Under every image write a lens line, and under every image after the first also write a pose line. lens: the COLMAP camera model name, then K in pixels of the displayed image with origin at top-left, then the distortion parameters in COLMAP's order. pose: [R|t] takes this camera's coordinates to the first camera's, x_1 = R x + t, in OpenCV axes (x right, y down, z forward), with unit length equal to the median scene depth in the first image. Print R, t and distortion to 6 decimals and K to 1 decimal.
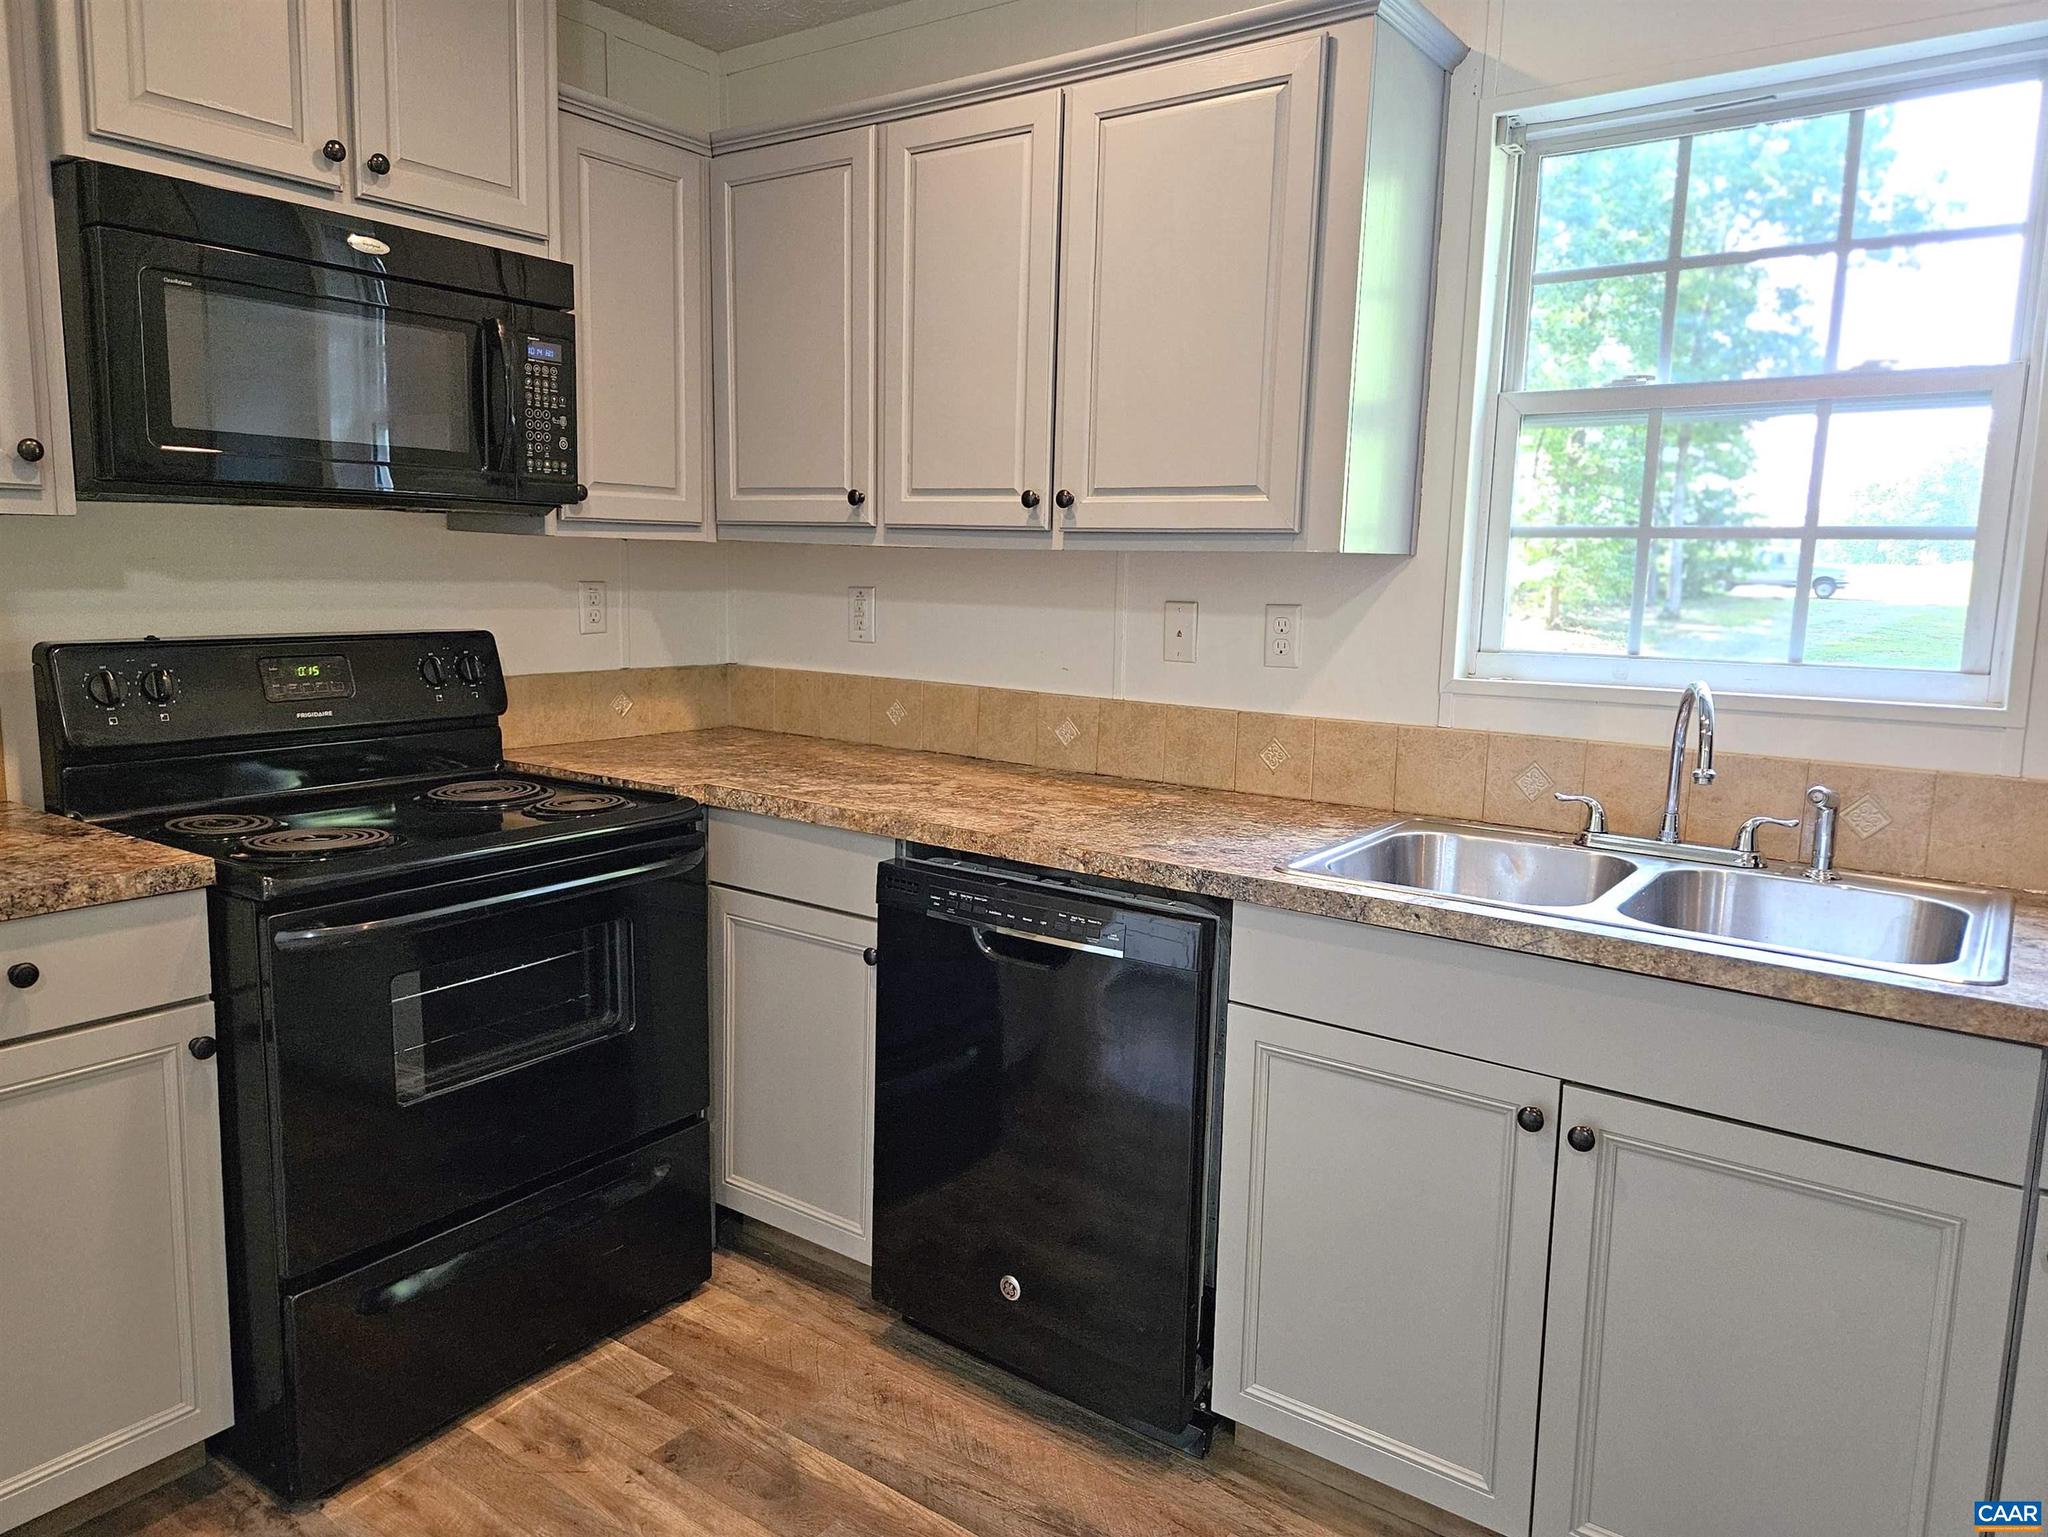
lens RADIAL K [[1397.8, 0, 1012.6], [0, 1397.8, 760.0], [0, 0, 1]] dist [0.084889, -0.081119]
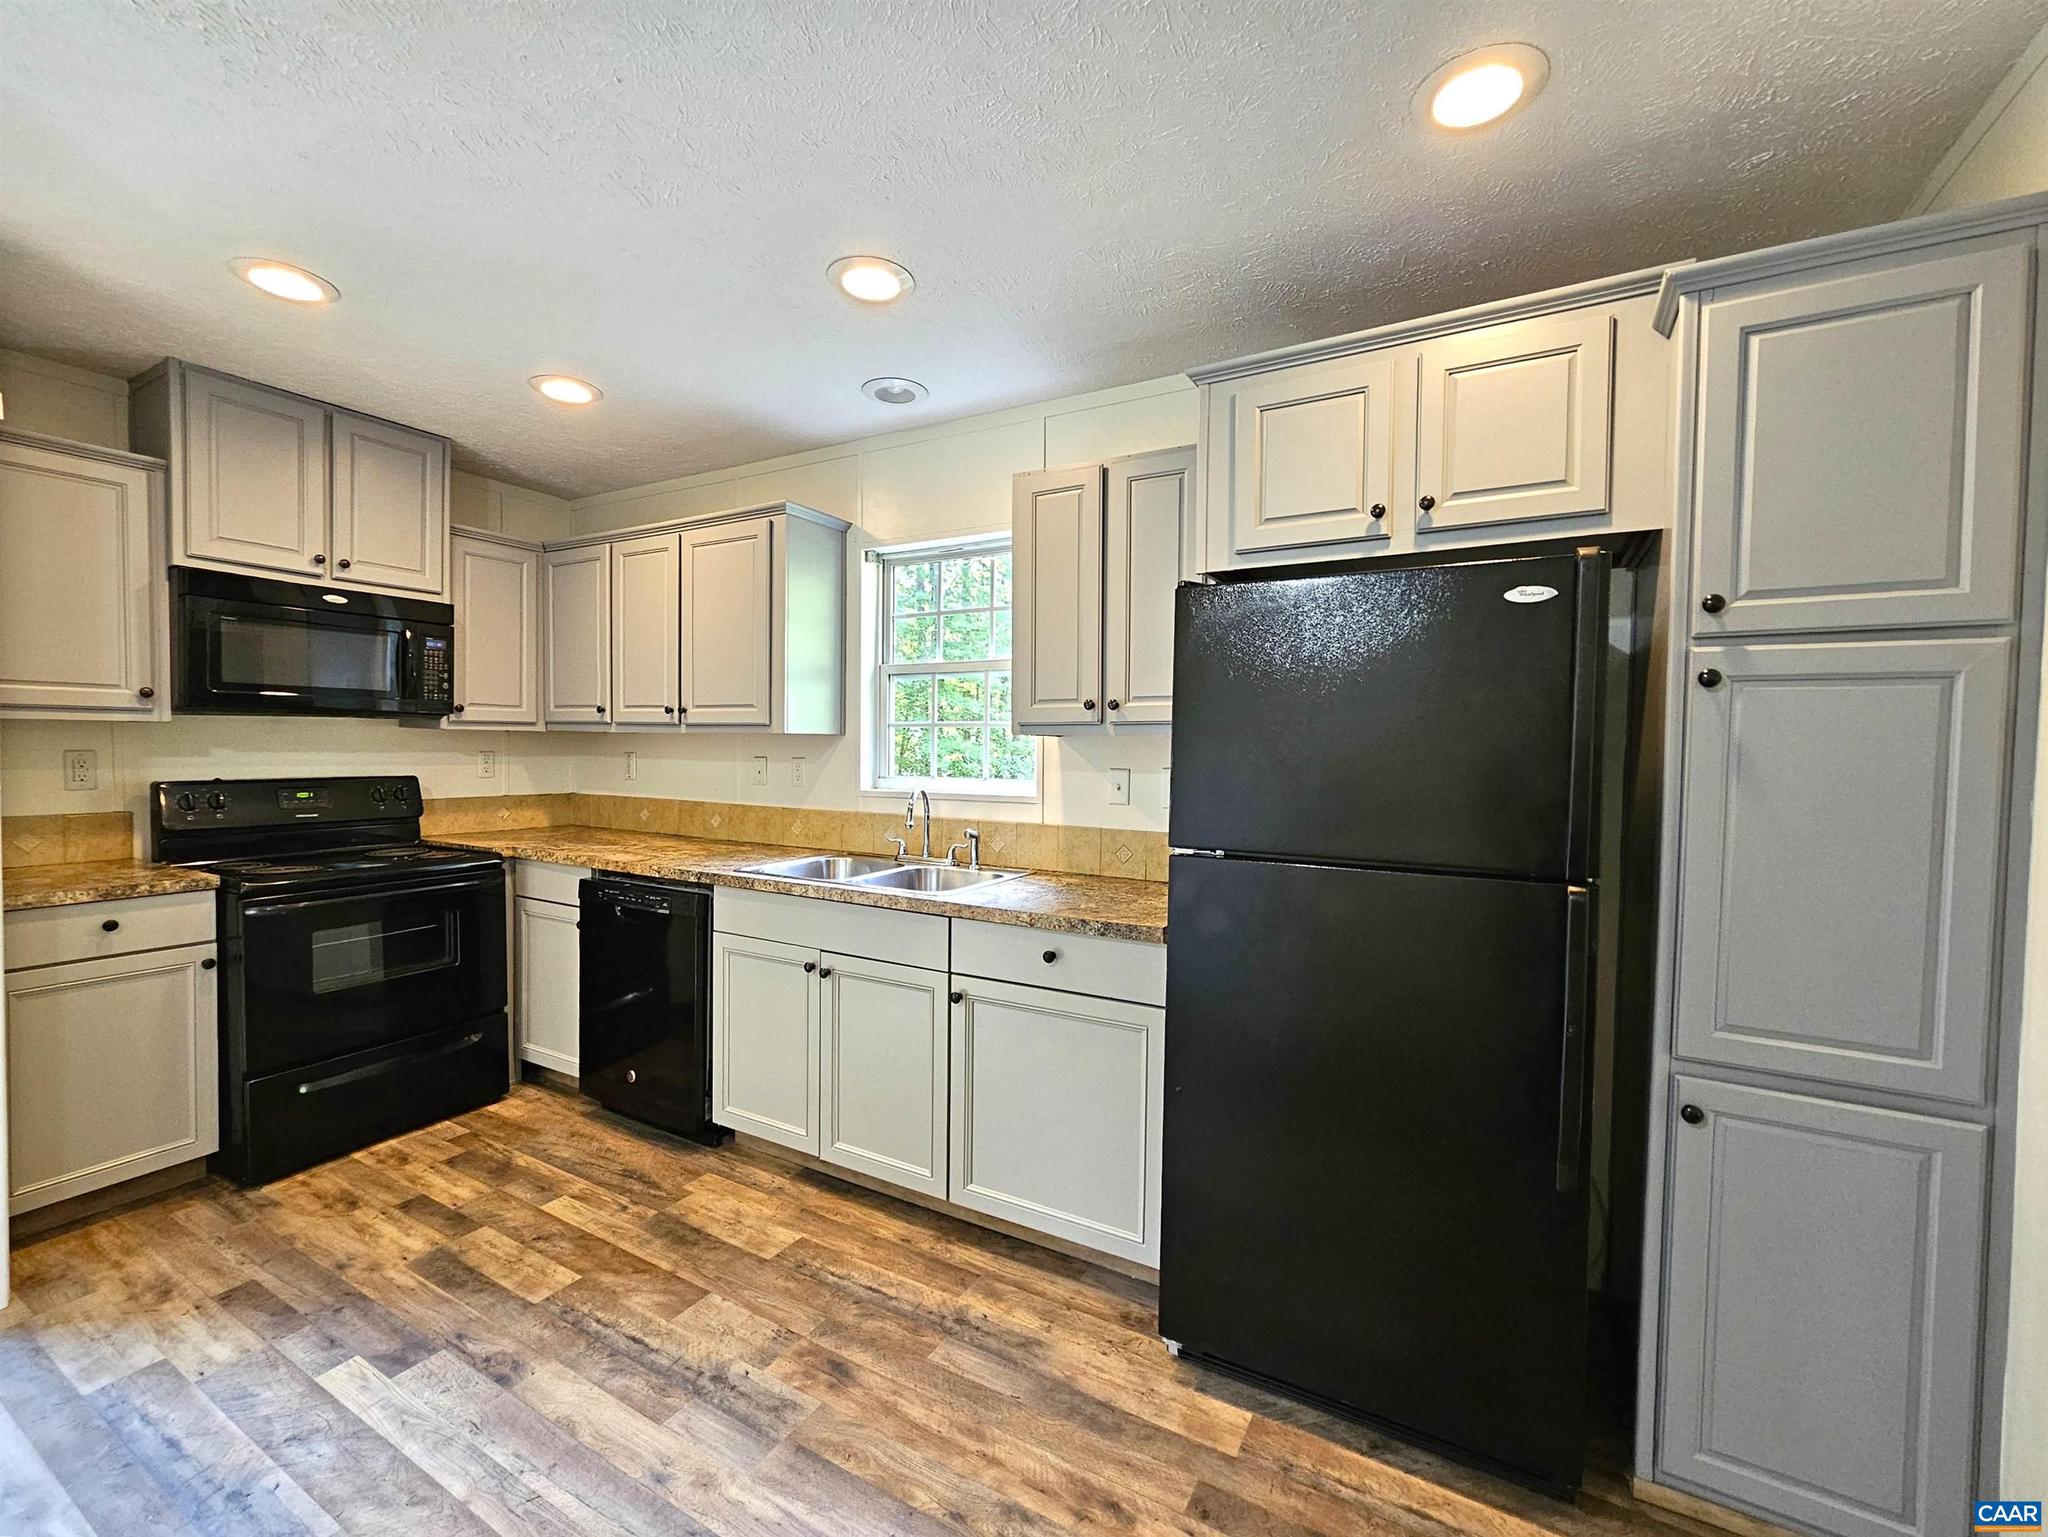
lens RADIAL K [[851.5, 0, 1020.0], [0, 851.5, 769.9], [0, 0, 1]] dist [-0.001029, -0.000181]
pose [[0.993057, -0.012562, 0.116963, 0.419170], [0.025357, 0.993766, -0.108565, 0.066259], [-0.114871, 0.110777, 0.987184, -0.370796]]
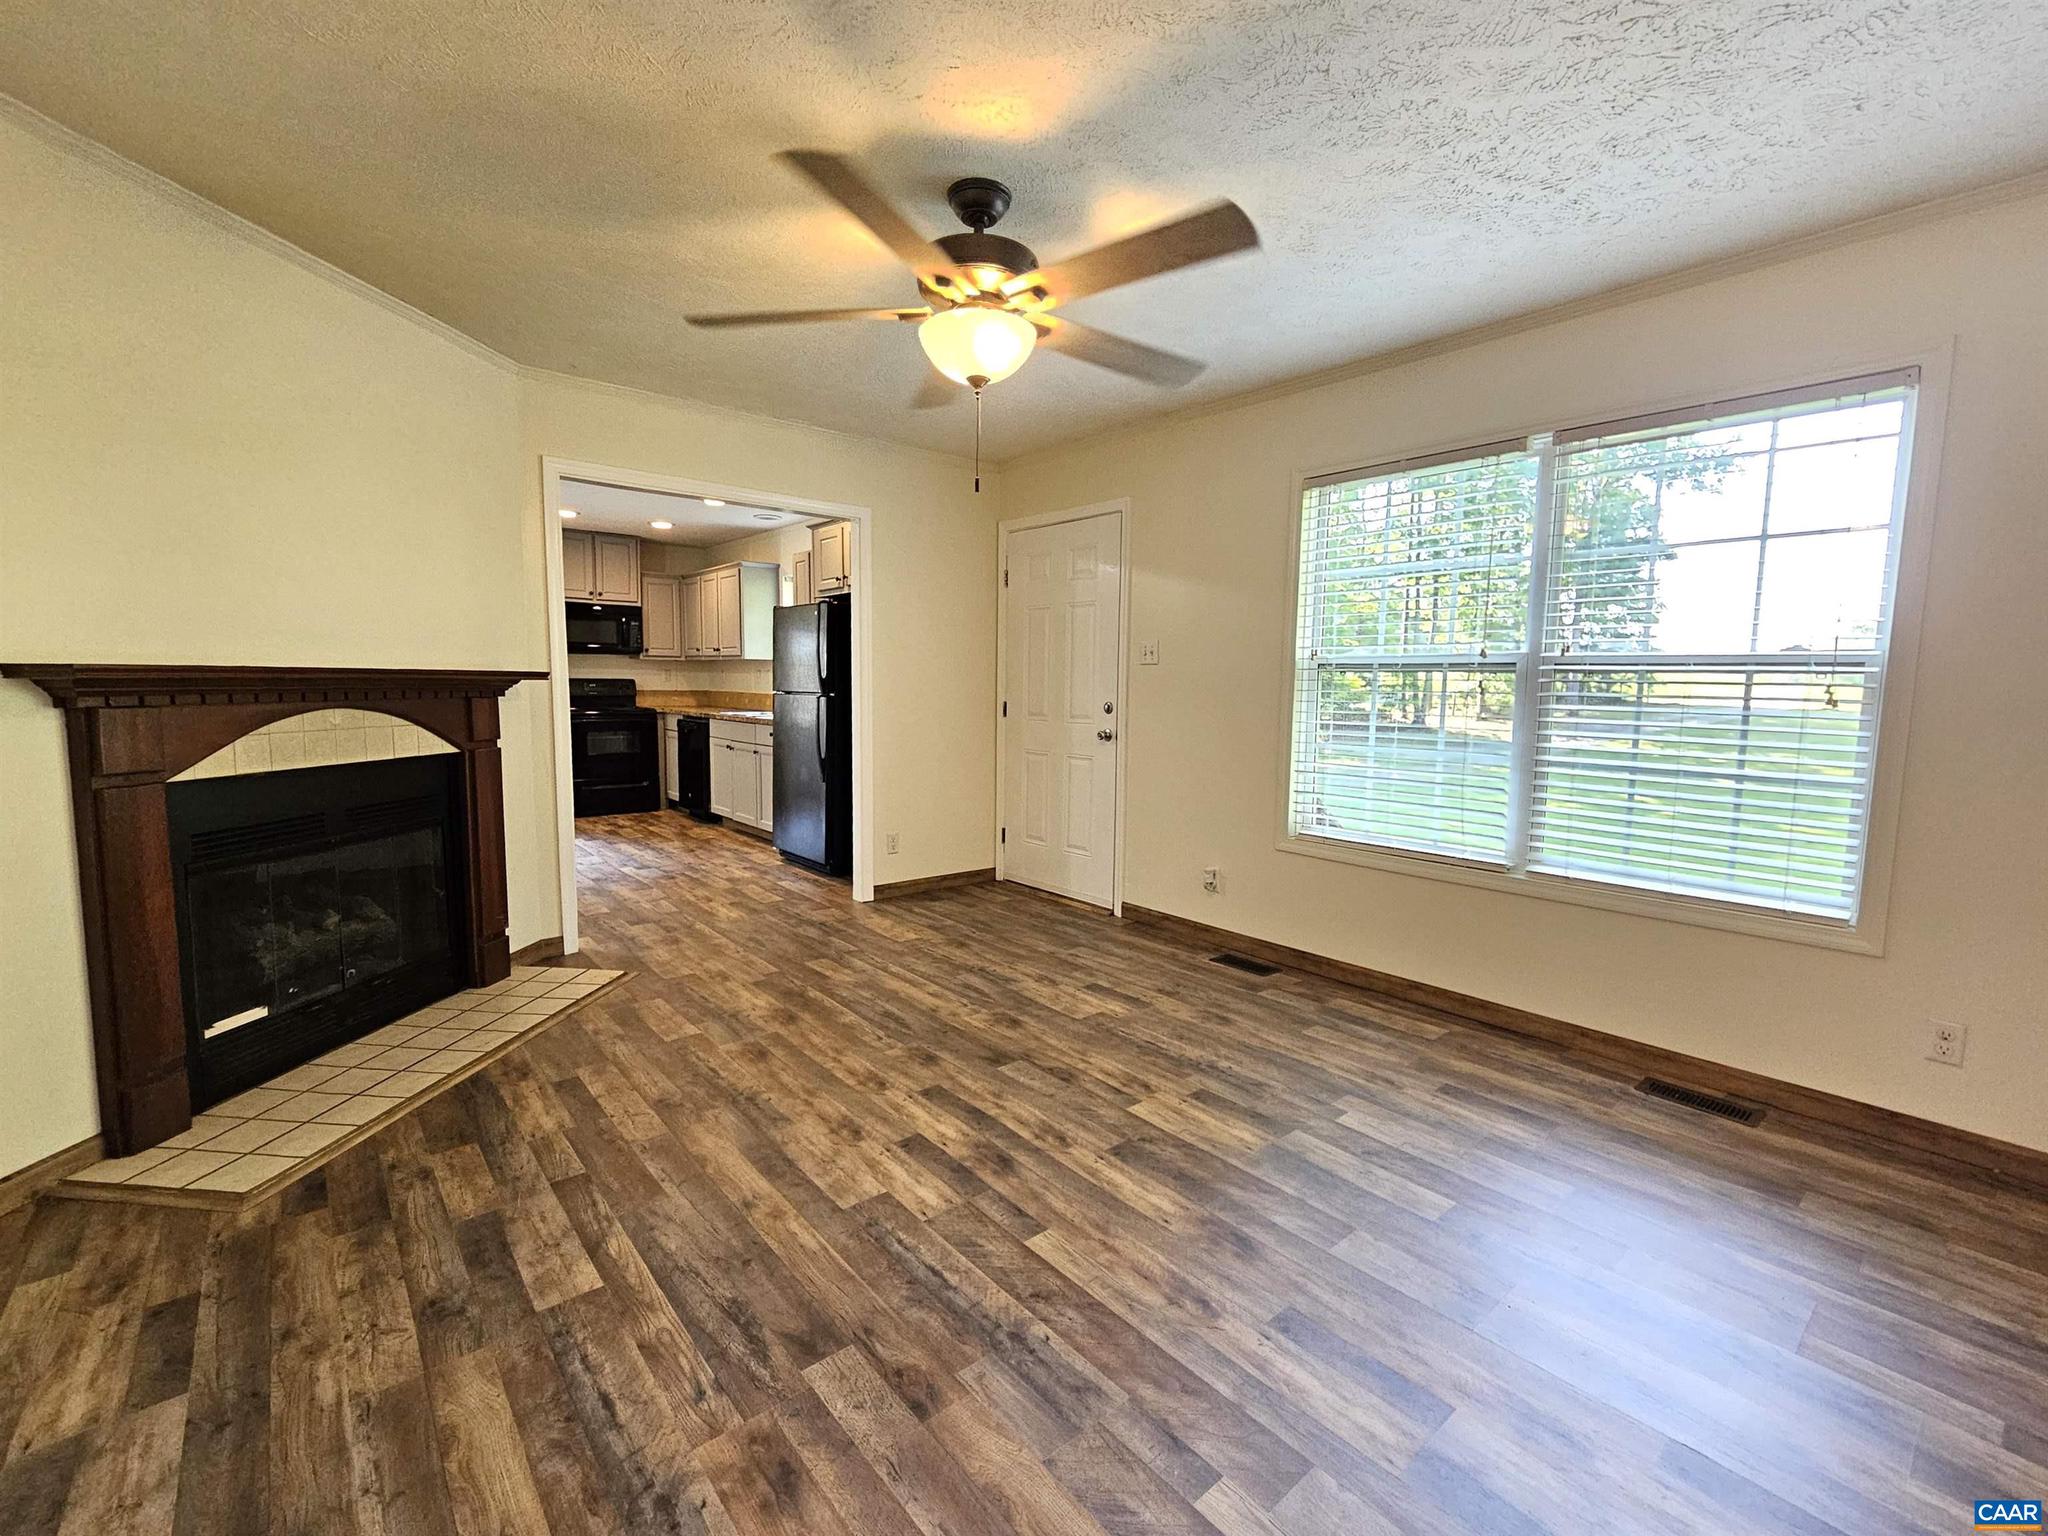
lens RADIAL K [[881.5, 0, 1023.2], [0, 881.5, 763.8], [0, 0, 1]] dist [-0.000350, 0.004087]
pose [[0.971239, 0.012380, -0.237784, 1.937782], [-0.024286, 0.998590, -0.047206, 0.362978], [0.236865, 0.051623, 0.970170, -1.876794]]
